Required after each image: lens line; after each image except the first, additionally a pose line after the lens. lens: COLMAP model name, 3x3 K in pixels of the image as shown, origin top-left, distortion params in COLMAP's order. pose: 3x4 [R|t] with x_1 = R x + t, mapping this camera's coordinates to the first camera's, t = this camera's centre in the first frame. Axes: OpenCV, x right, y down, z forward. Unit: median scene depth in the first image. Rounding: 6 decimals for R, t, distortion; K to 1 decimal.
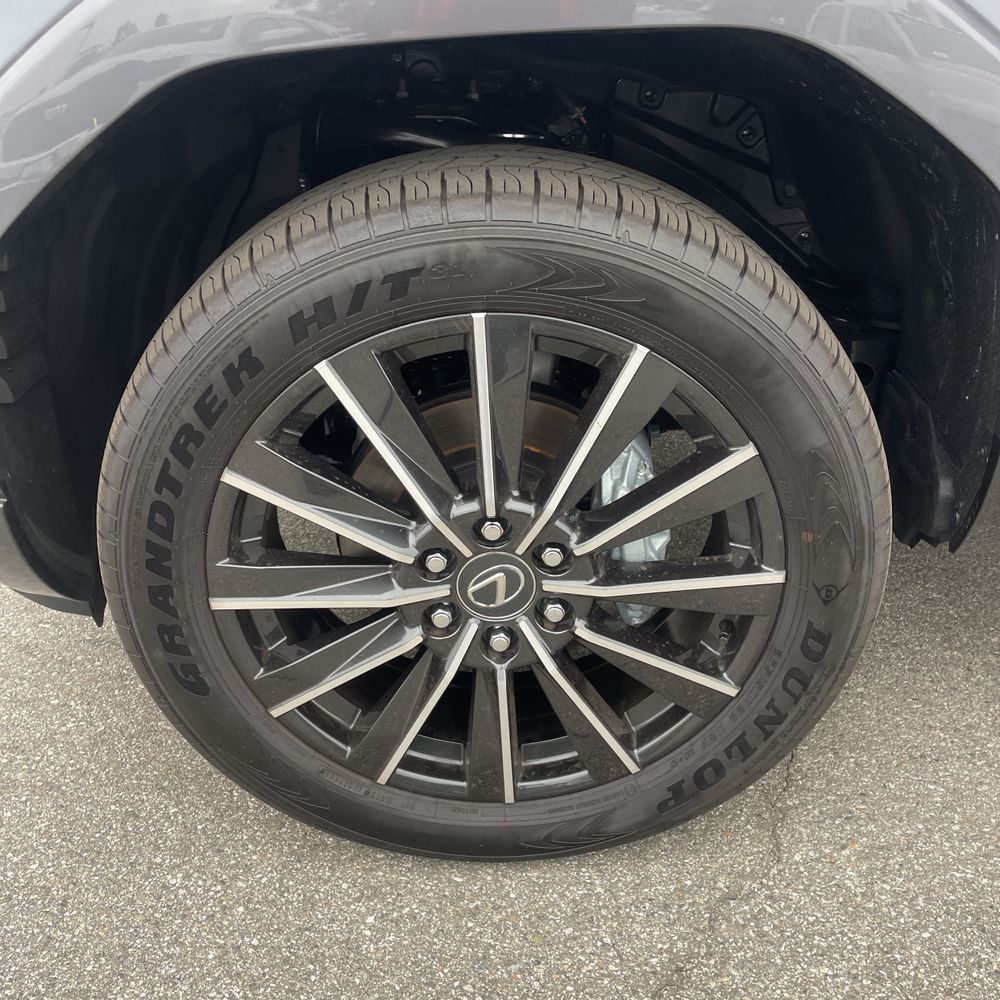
lens RADIAL K [[988.6, 0, 500.0], [0, 988.6, 500.0], [0, 0, 1]] dist [0.081778, -0.009800]
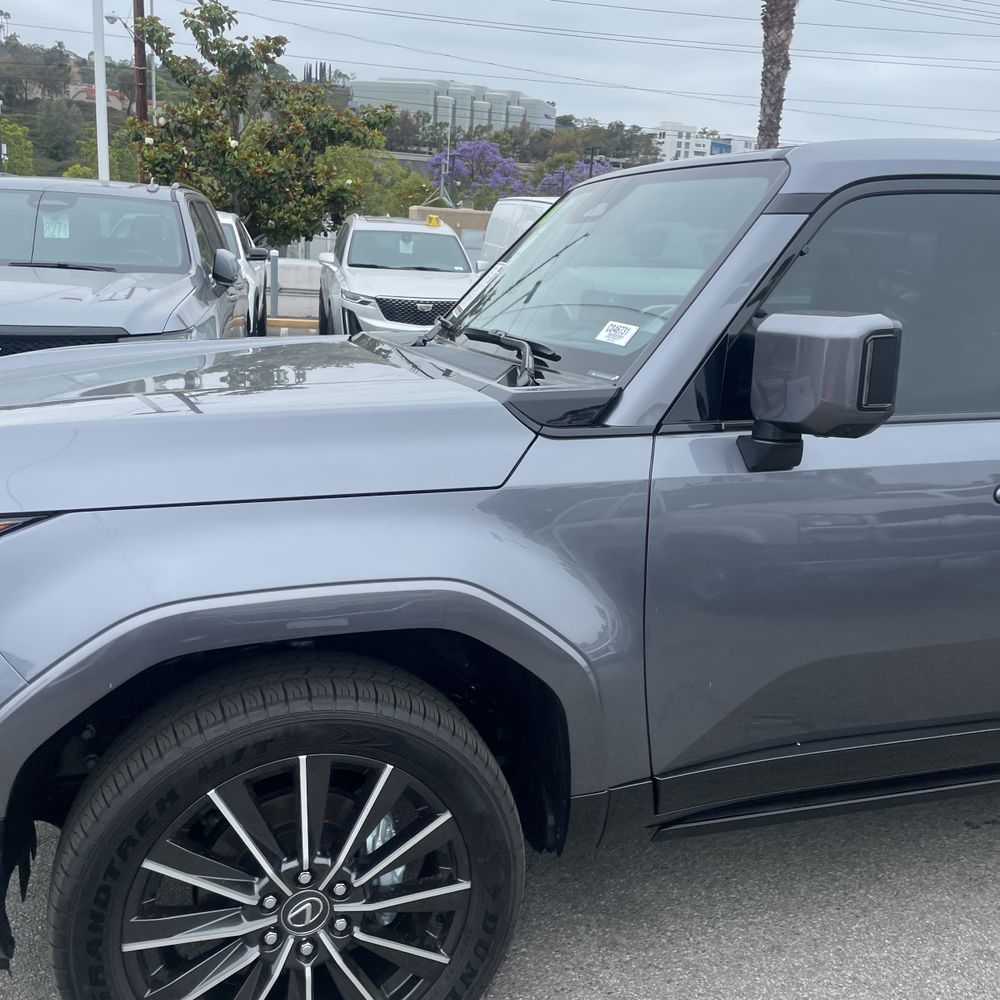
lens RADIAL K [[1024.3, 0, 494.1], [0, 1024.3, 496.7], [0, 0, 1]] dist [0.096173, -0.134591]
pose [[0.950955, -0.003044, 0.309315, -0.245504], [0.082582, 0.966156, -0.244382, -0.137518], [-0.298102, 0.257940, 0.919022, -0.893795]]
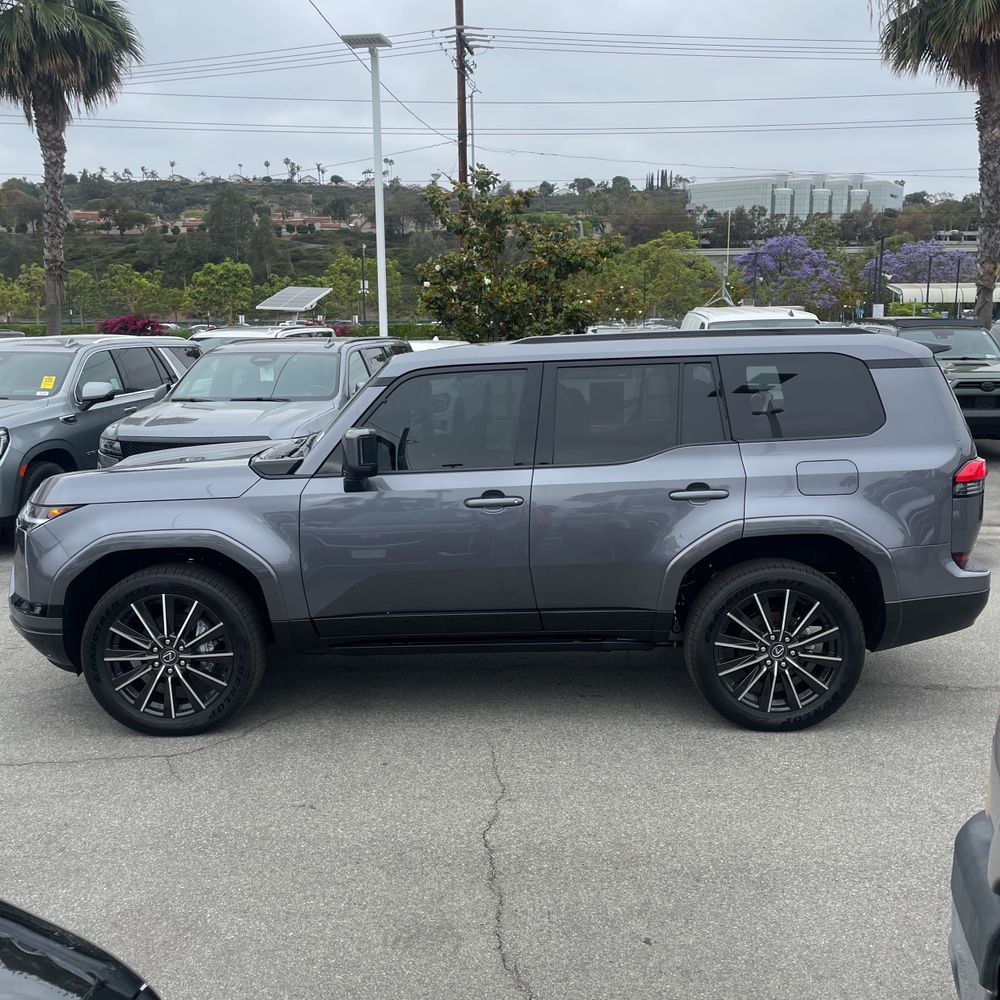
lens RADIAL K [[1002.2, 0, 486.0], [0, 1002.2, 505.4], [0, 0, 1]] dist [0.100323, -0.143944]
pose [[0.999817, 0.013074, -0.013987, 1.513113], [-0.016971, 0.943371, -0.331305, 0.955836], [0.008864, 0.331481, 0.943420, -3.592426]]
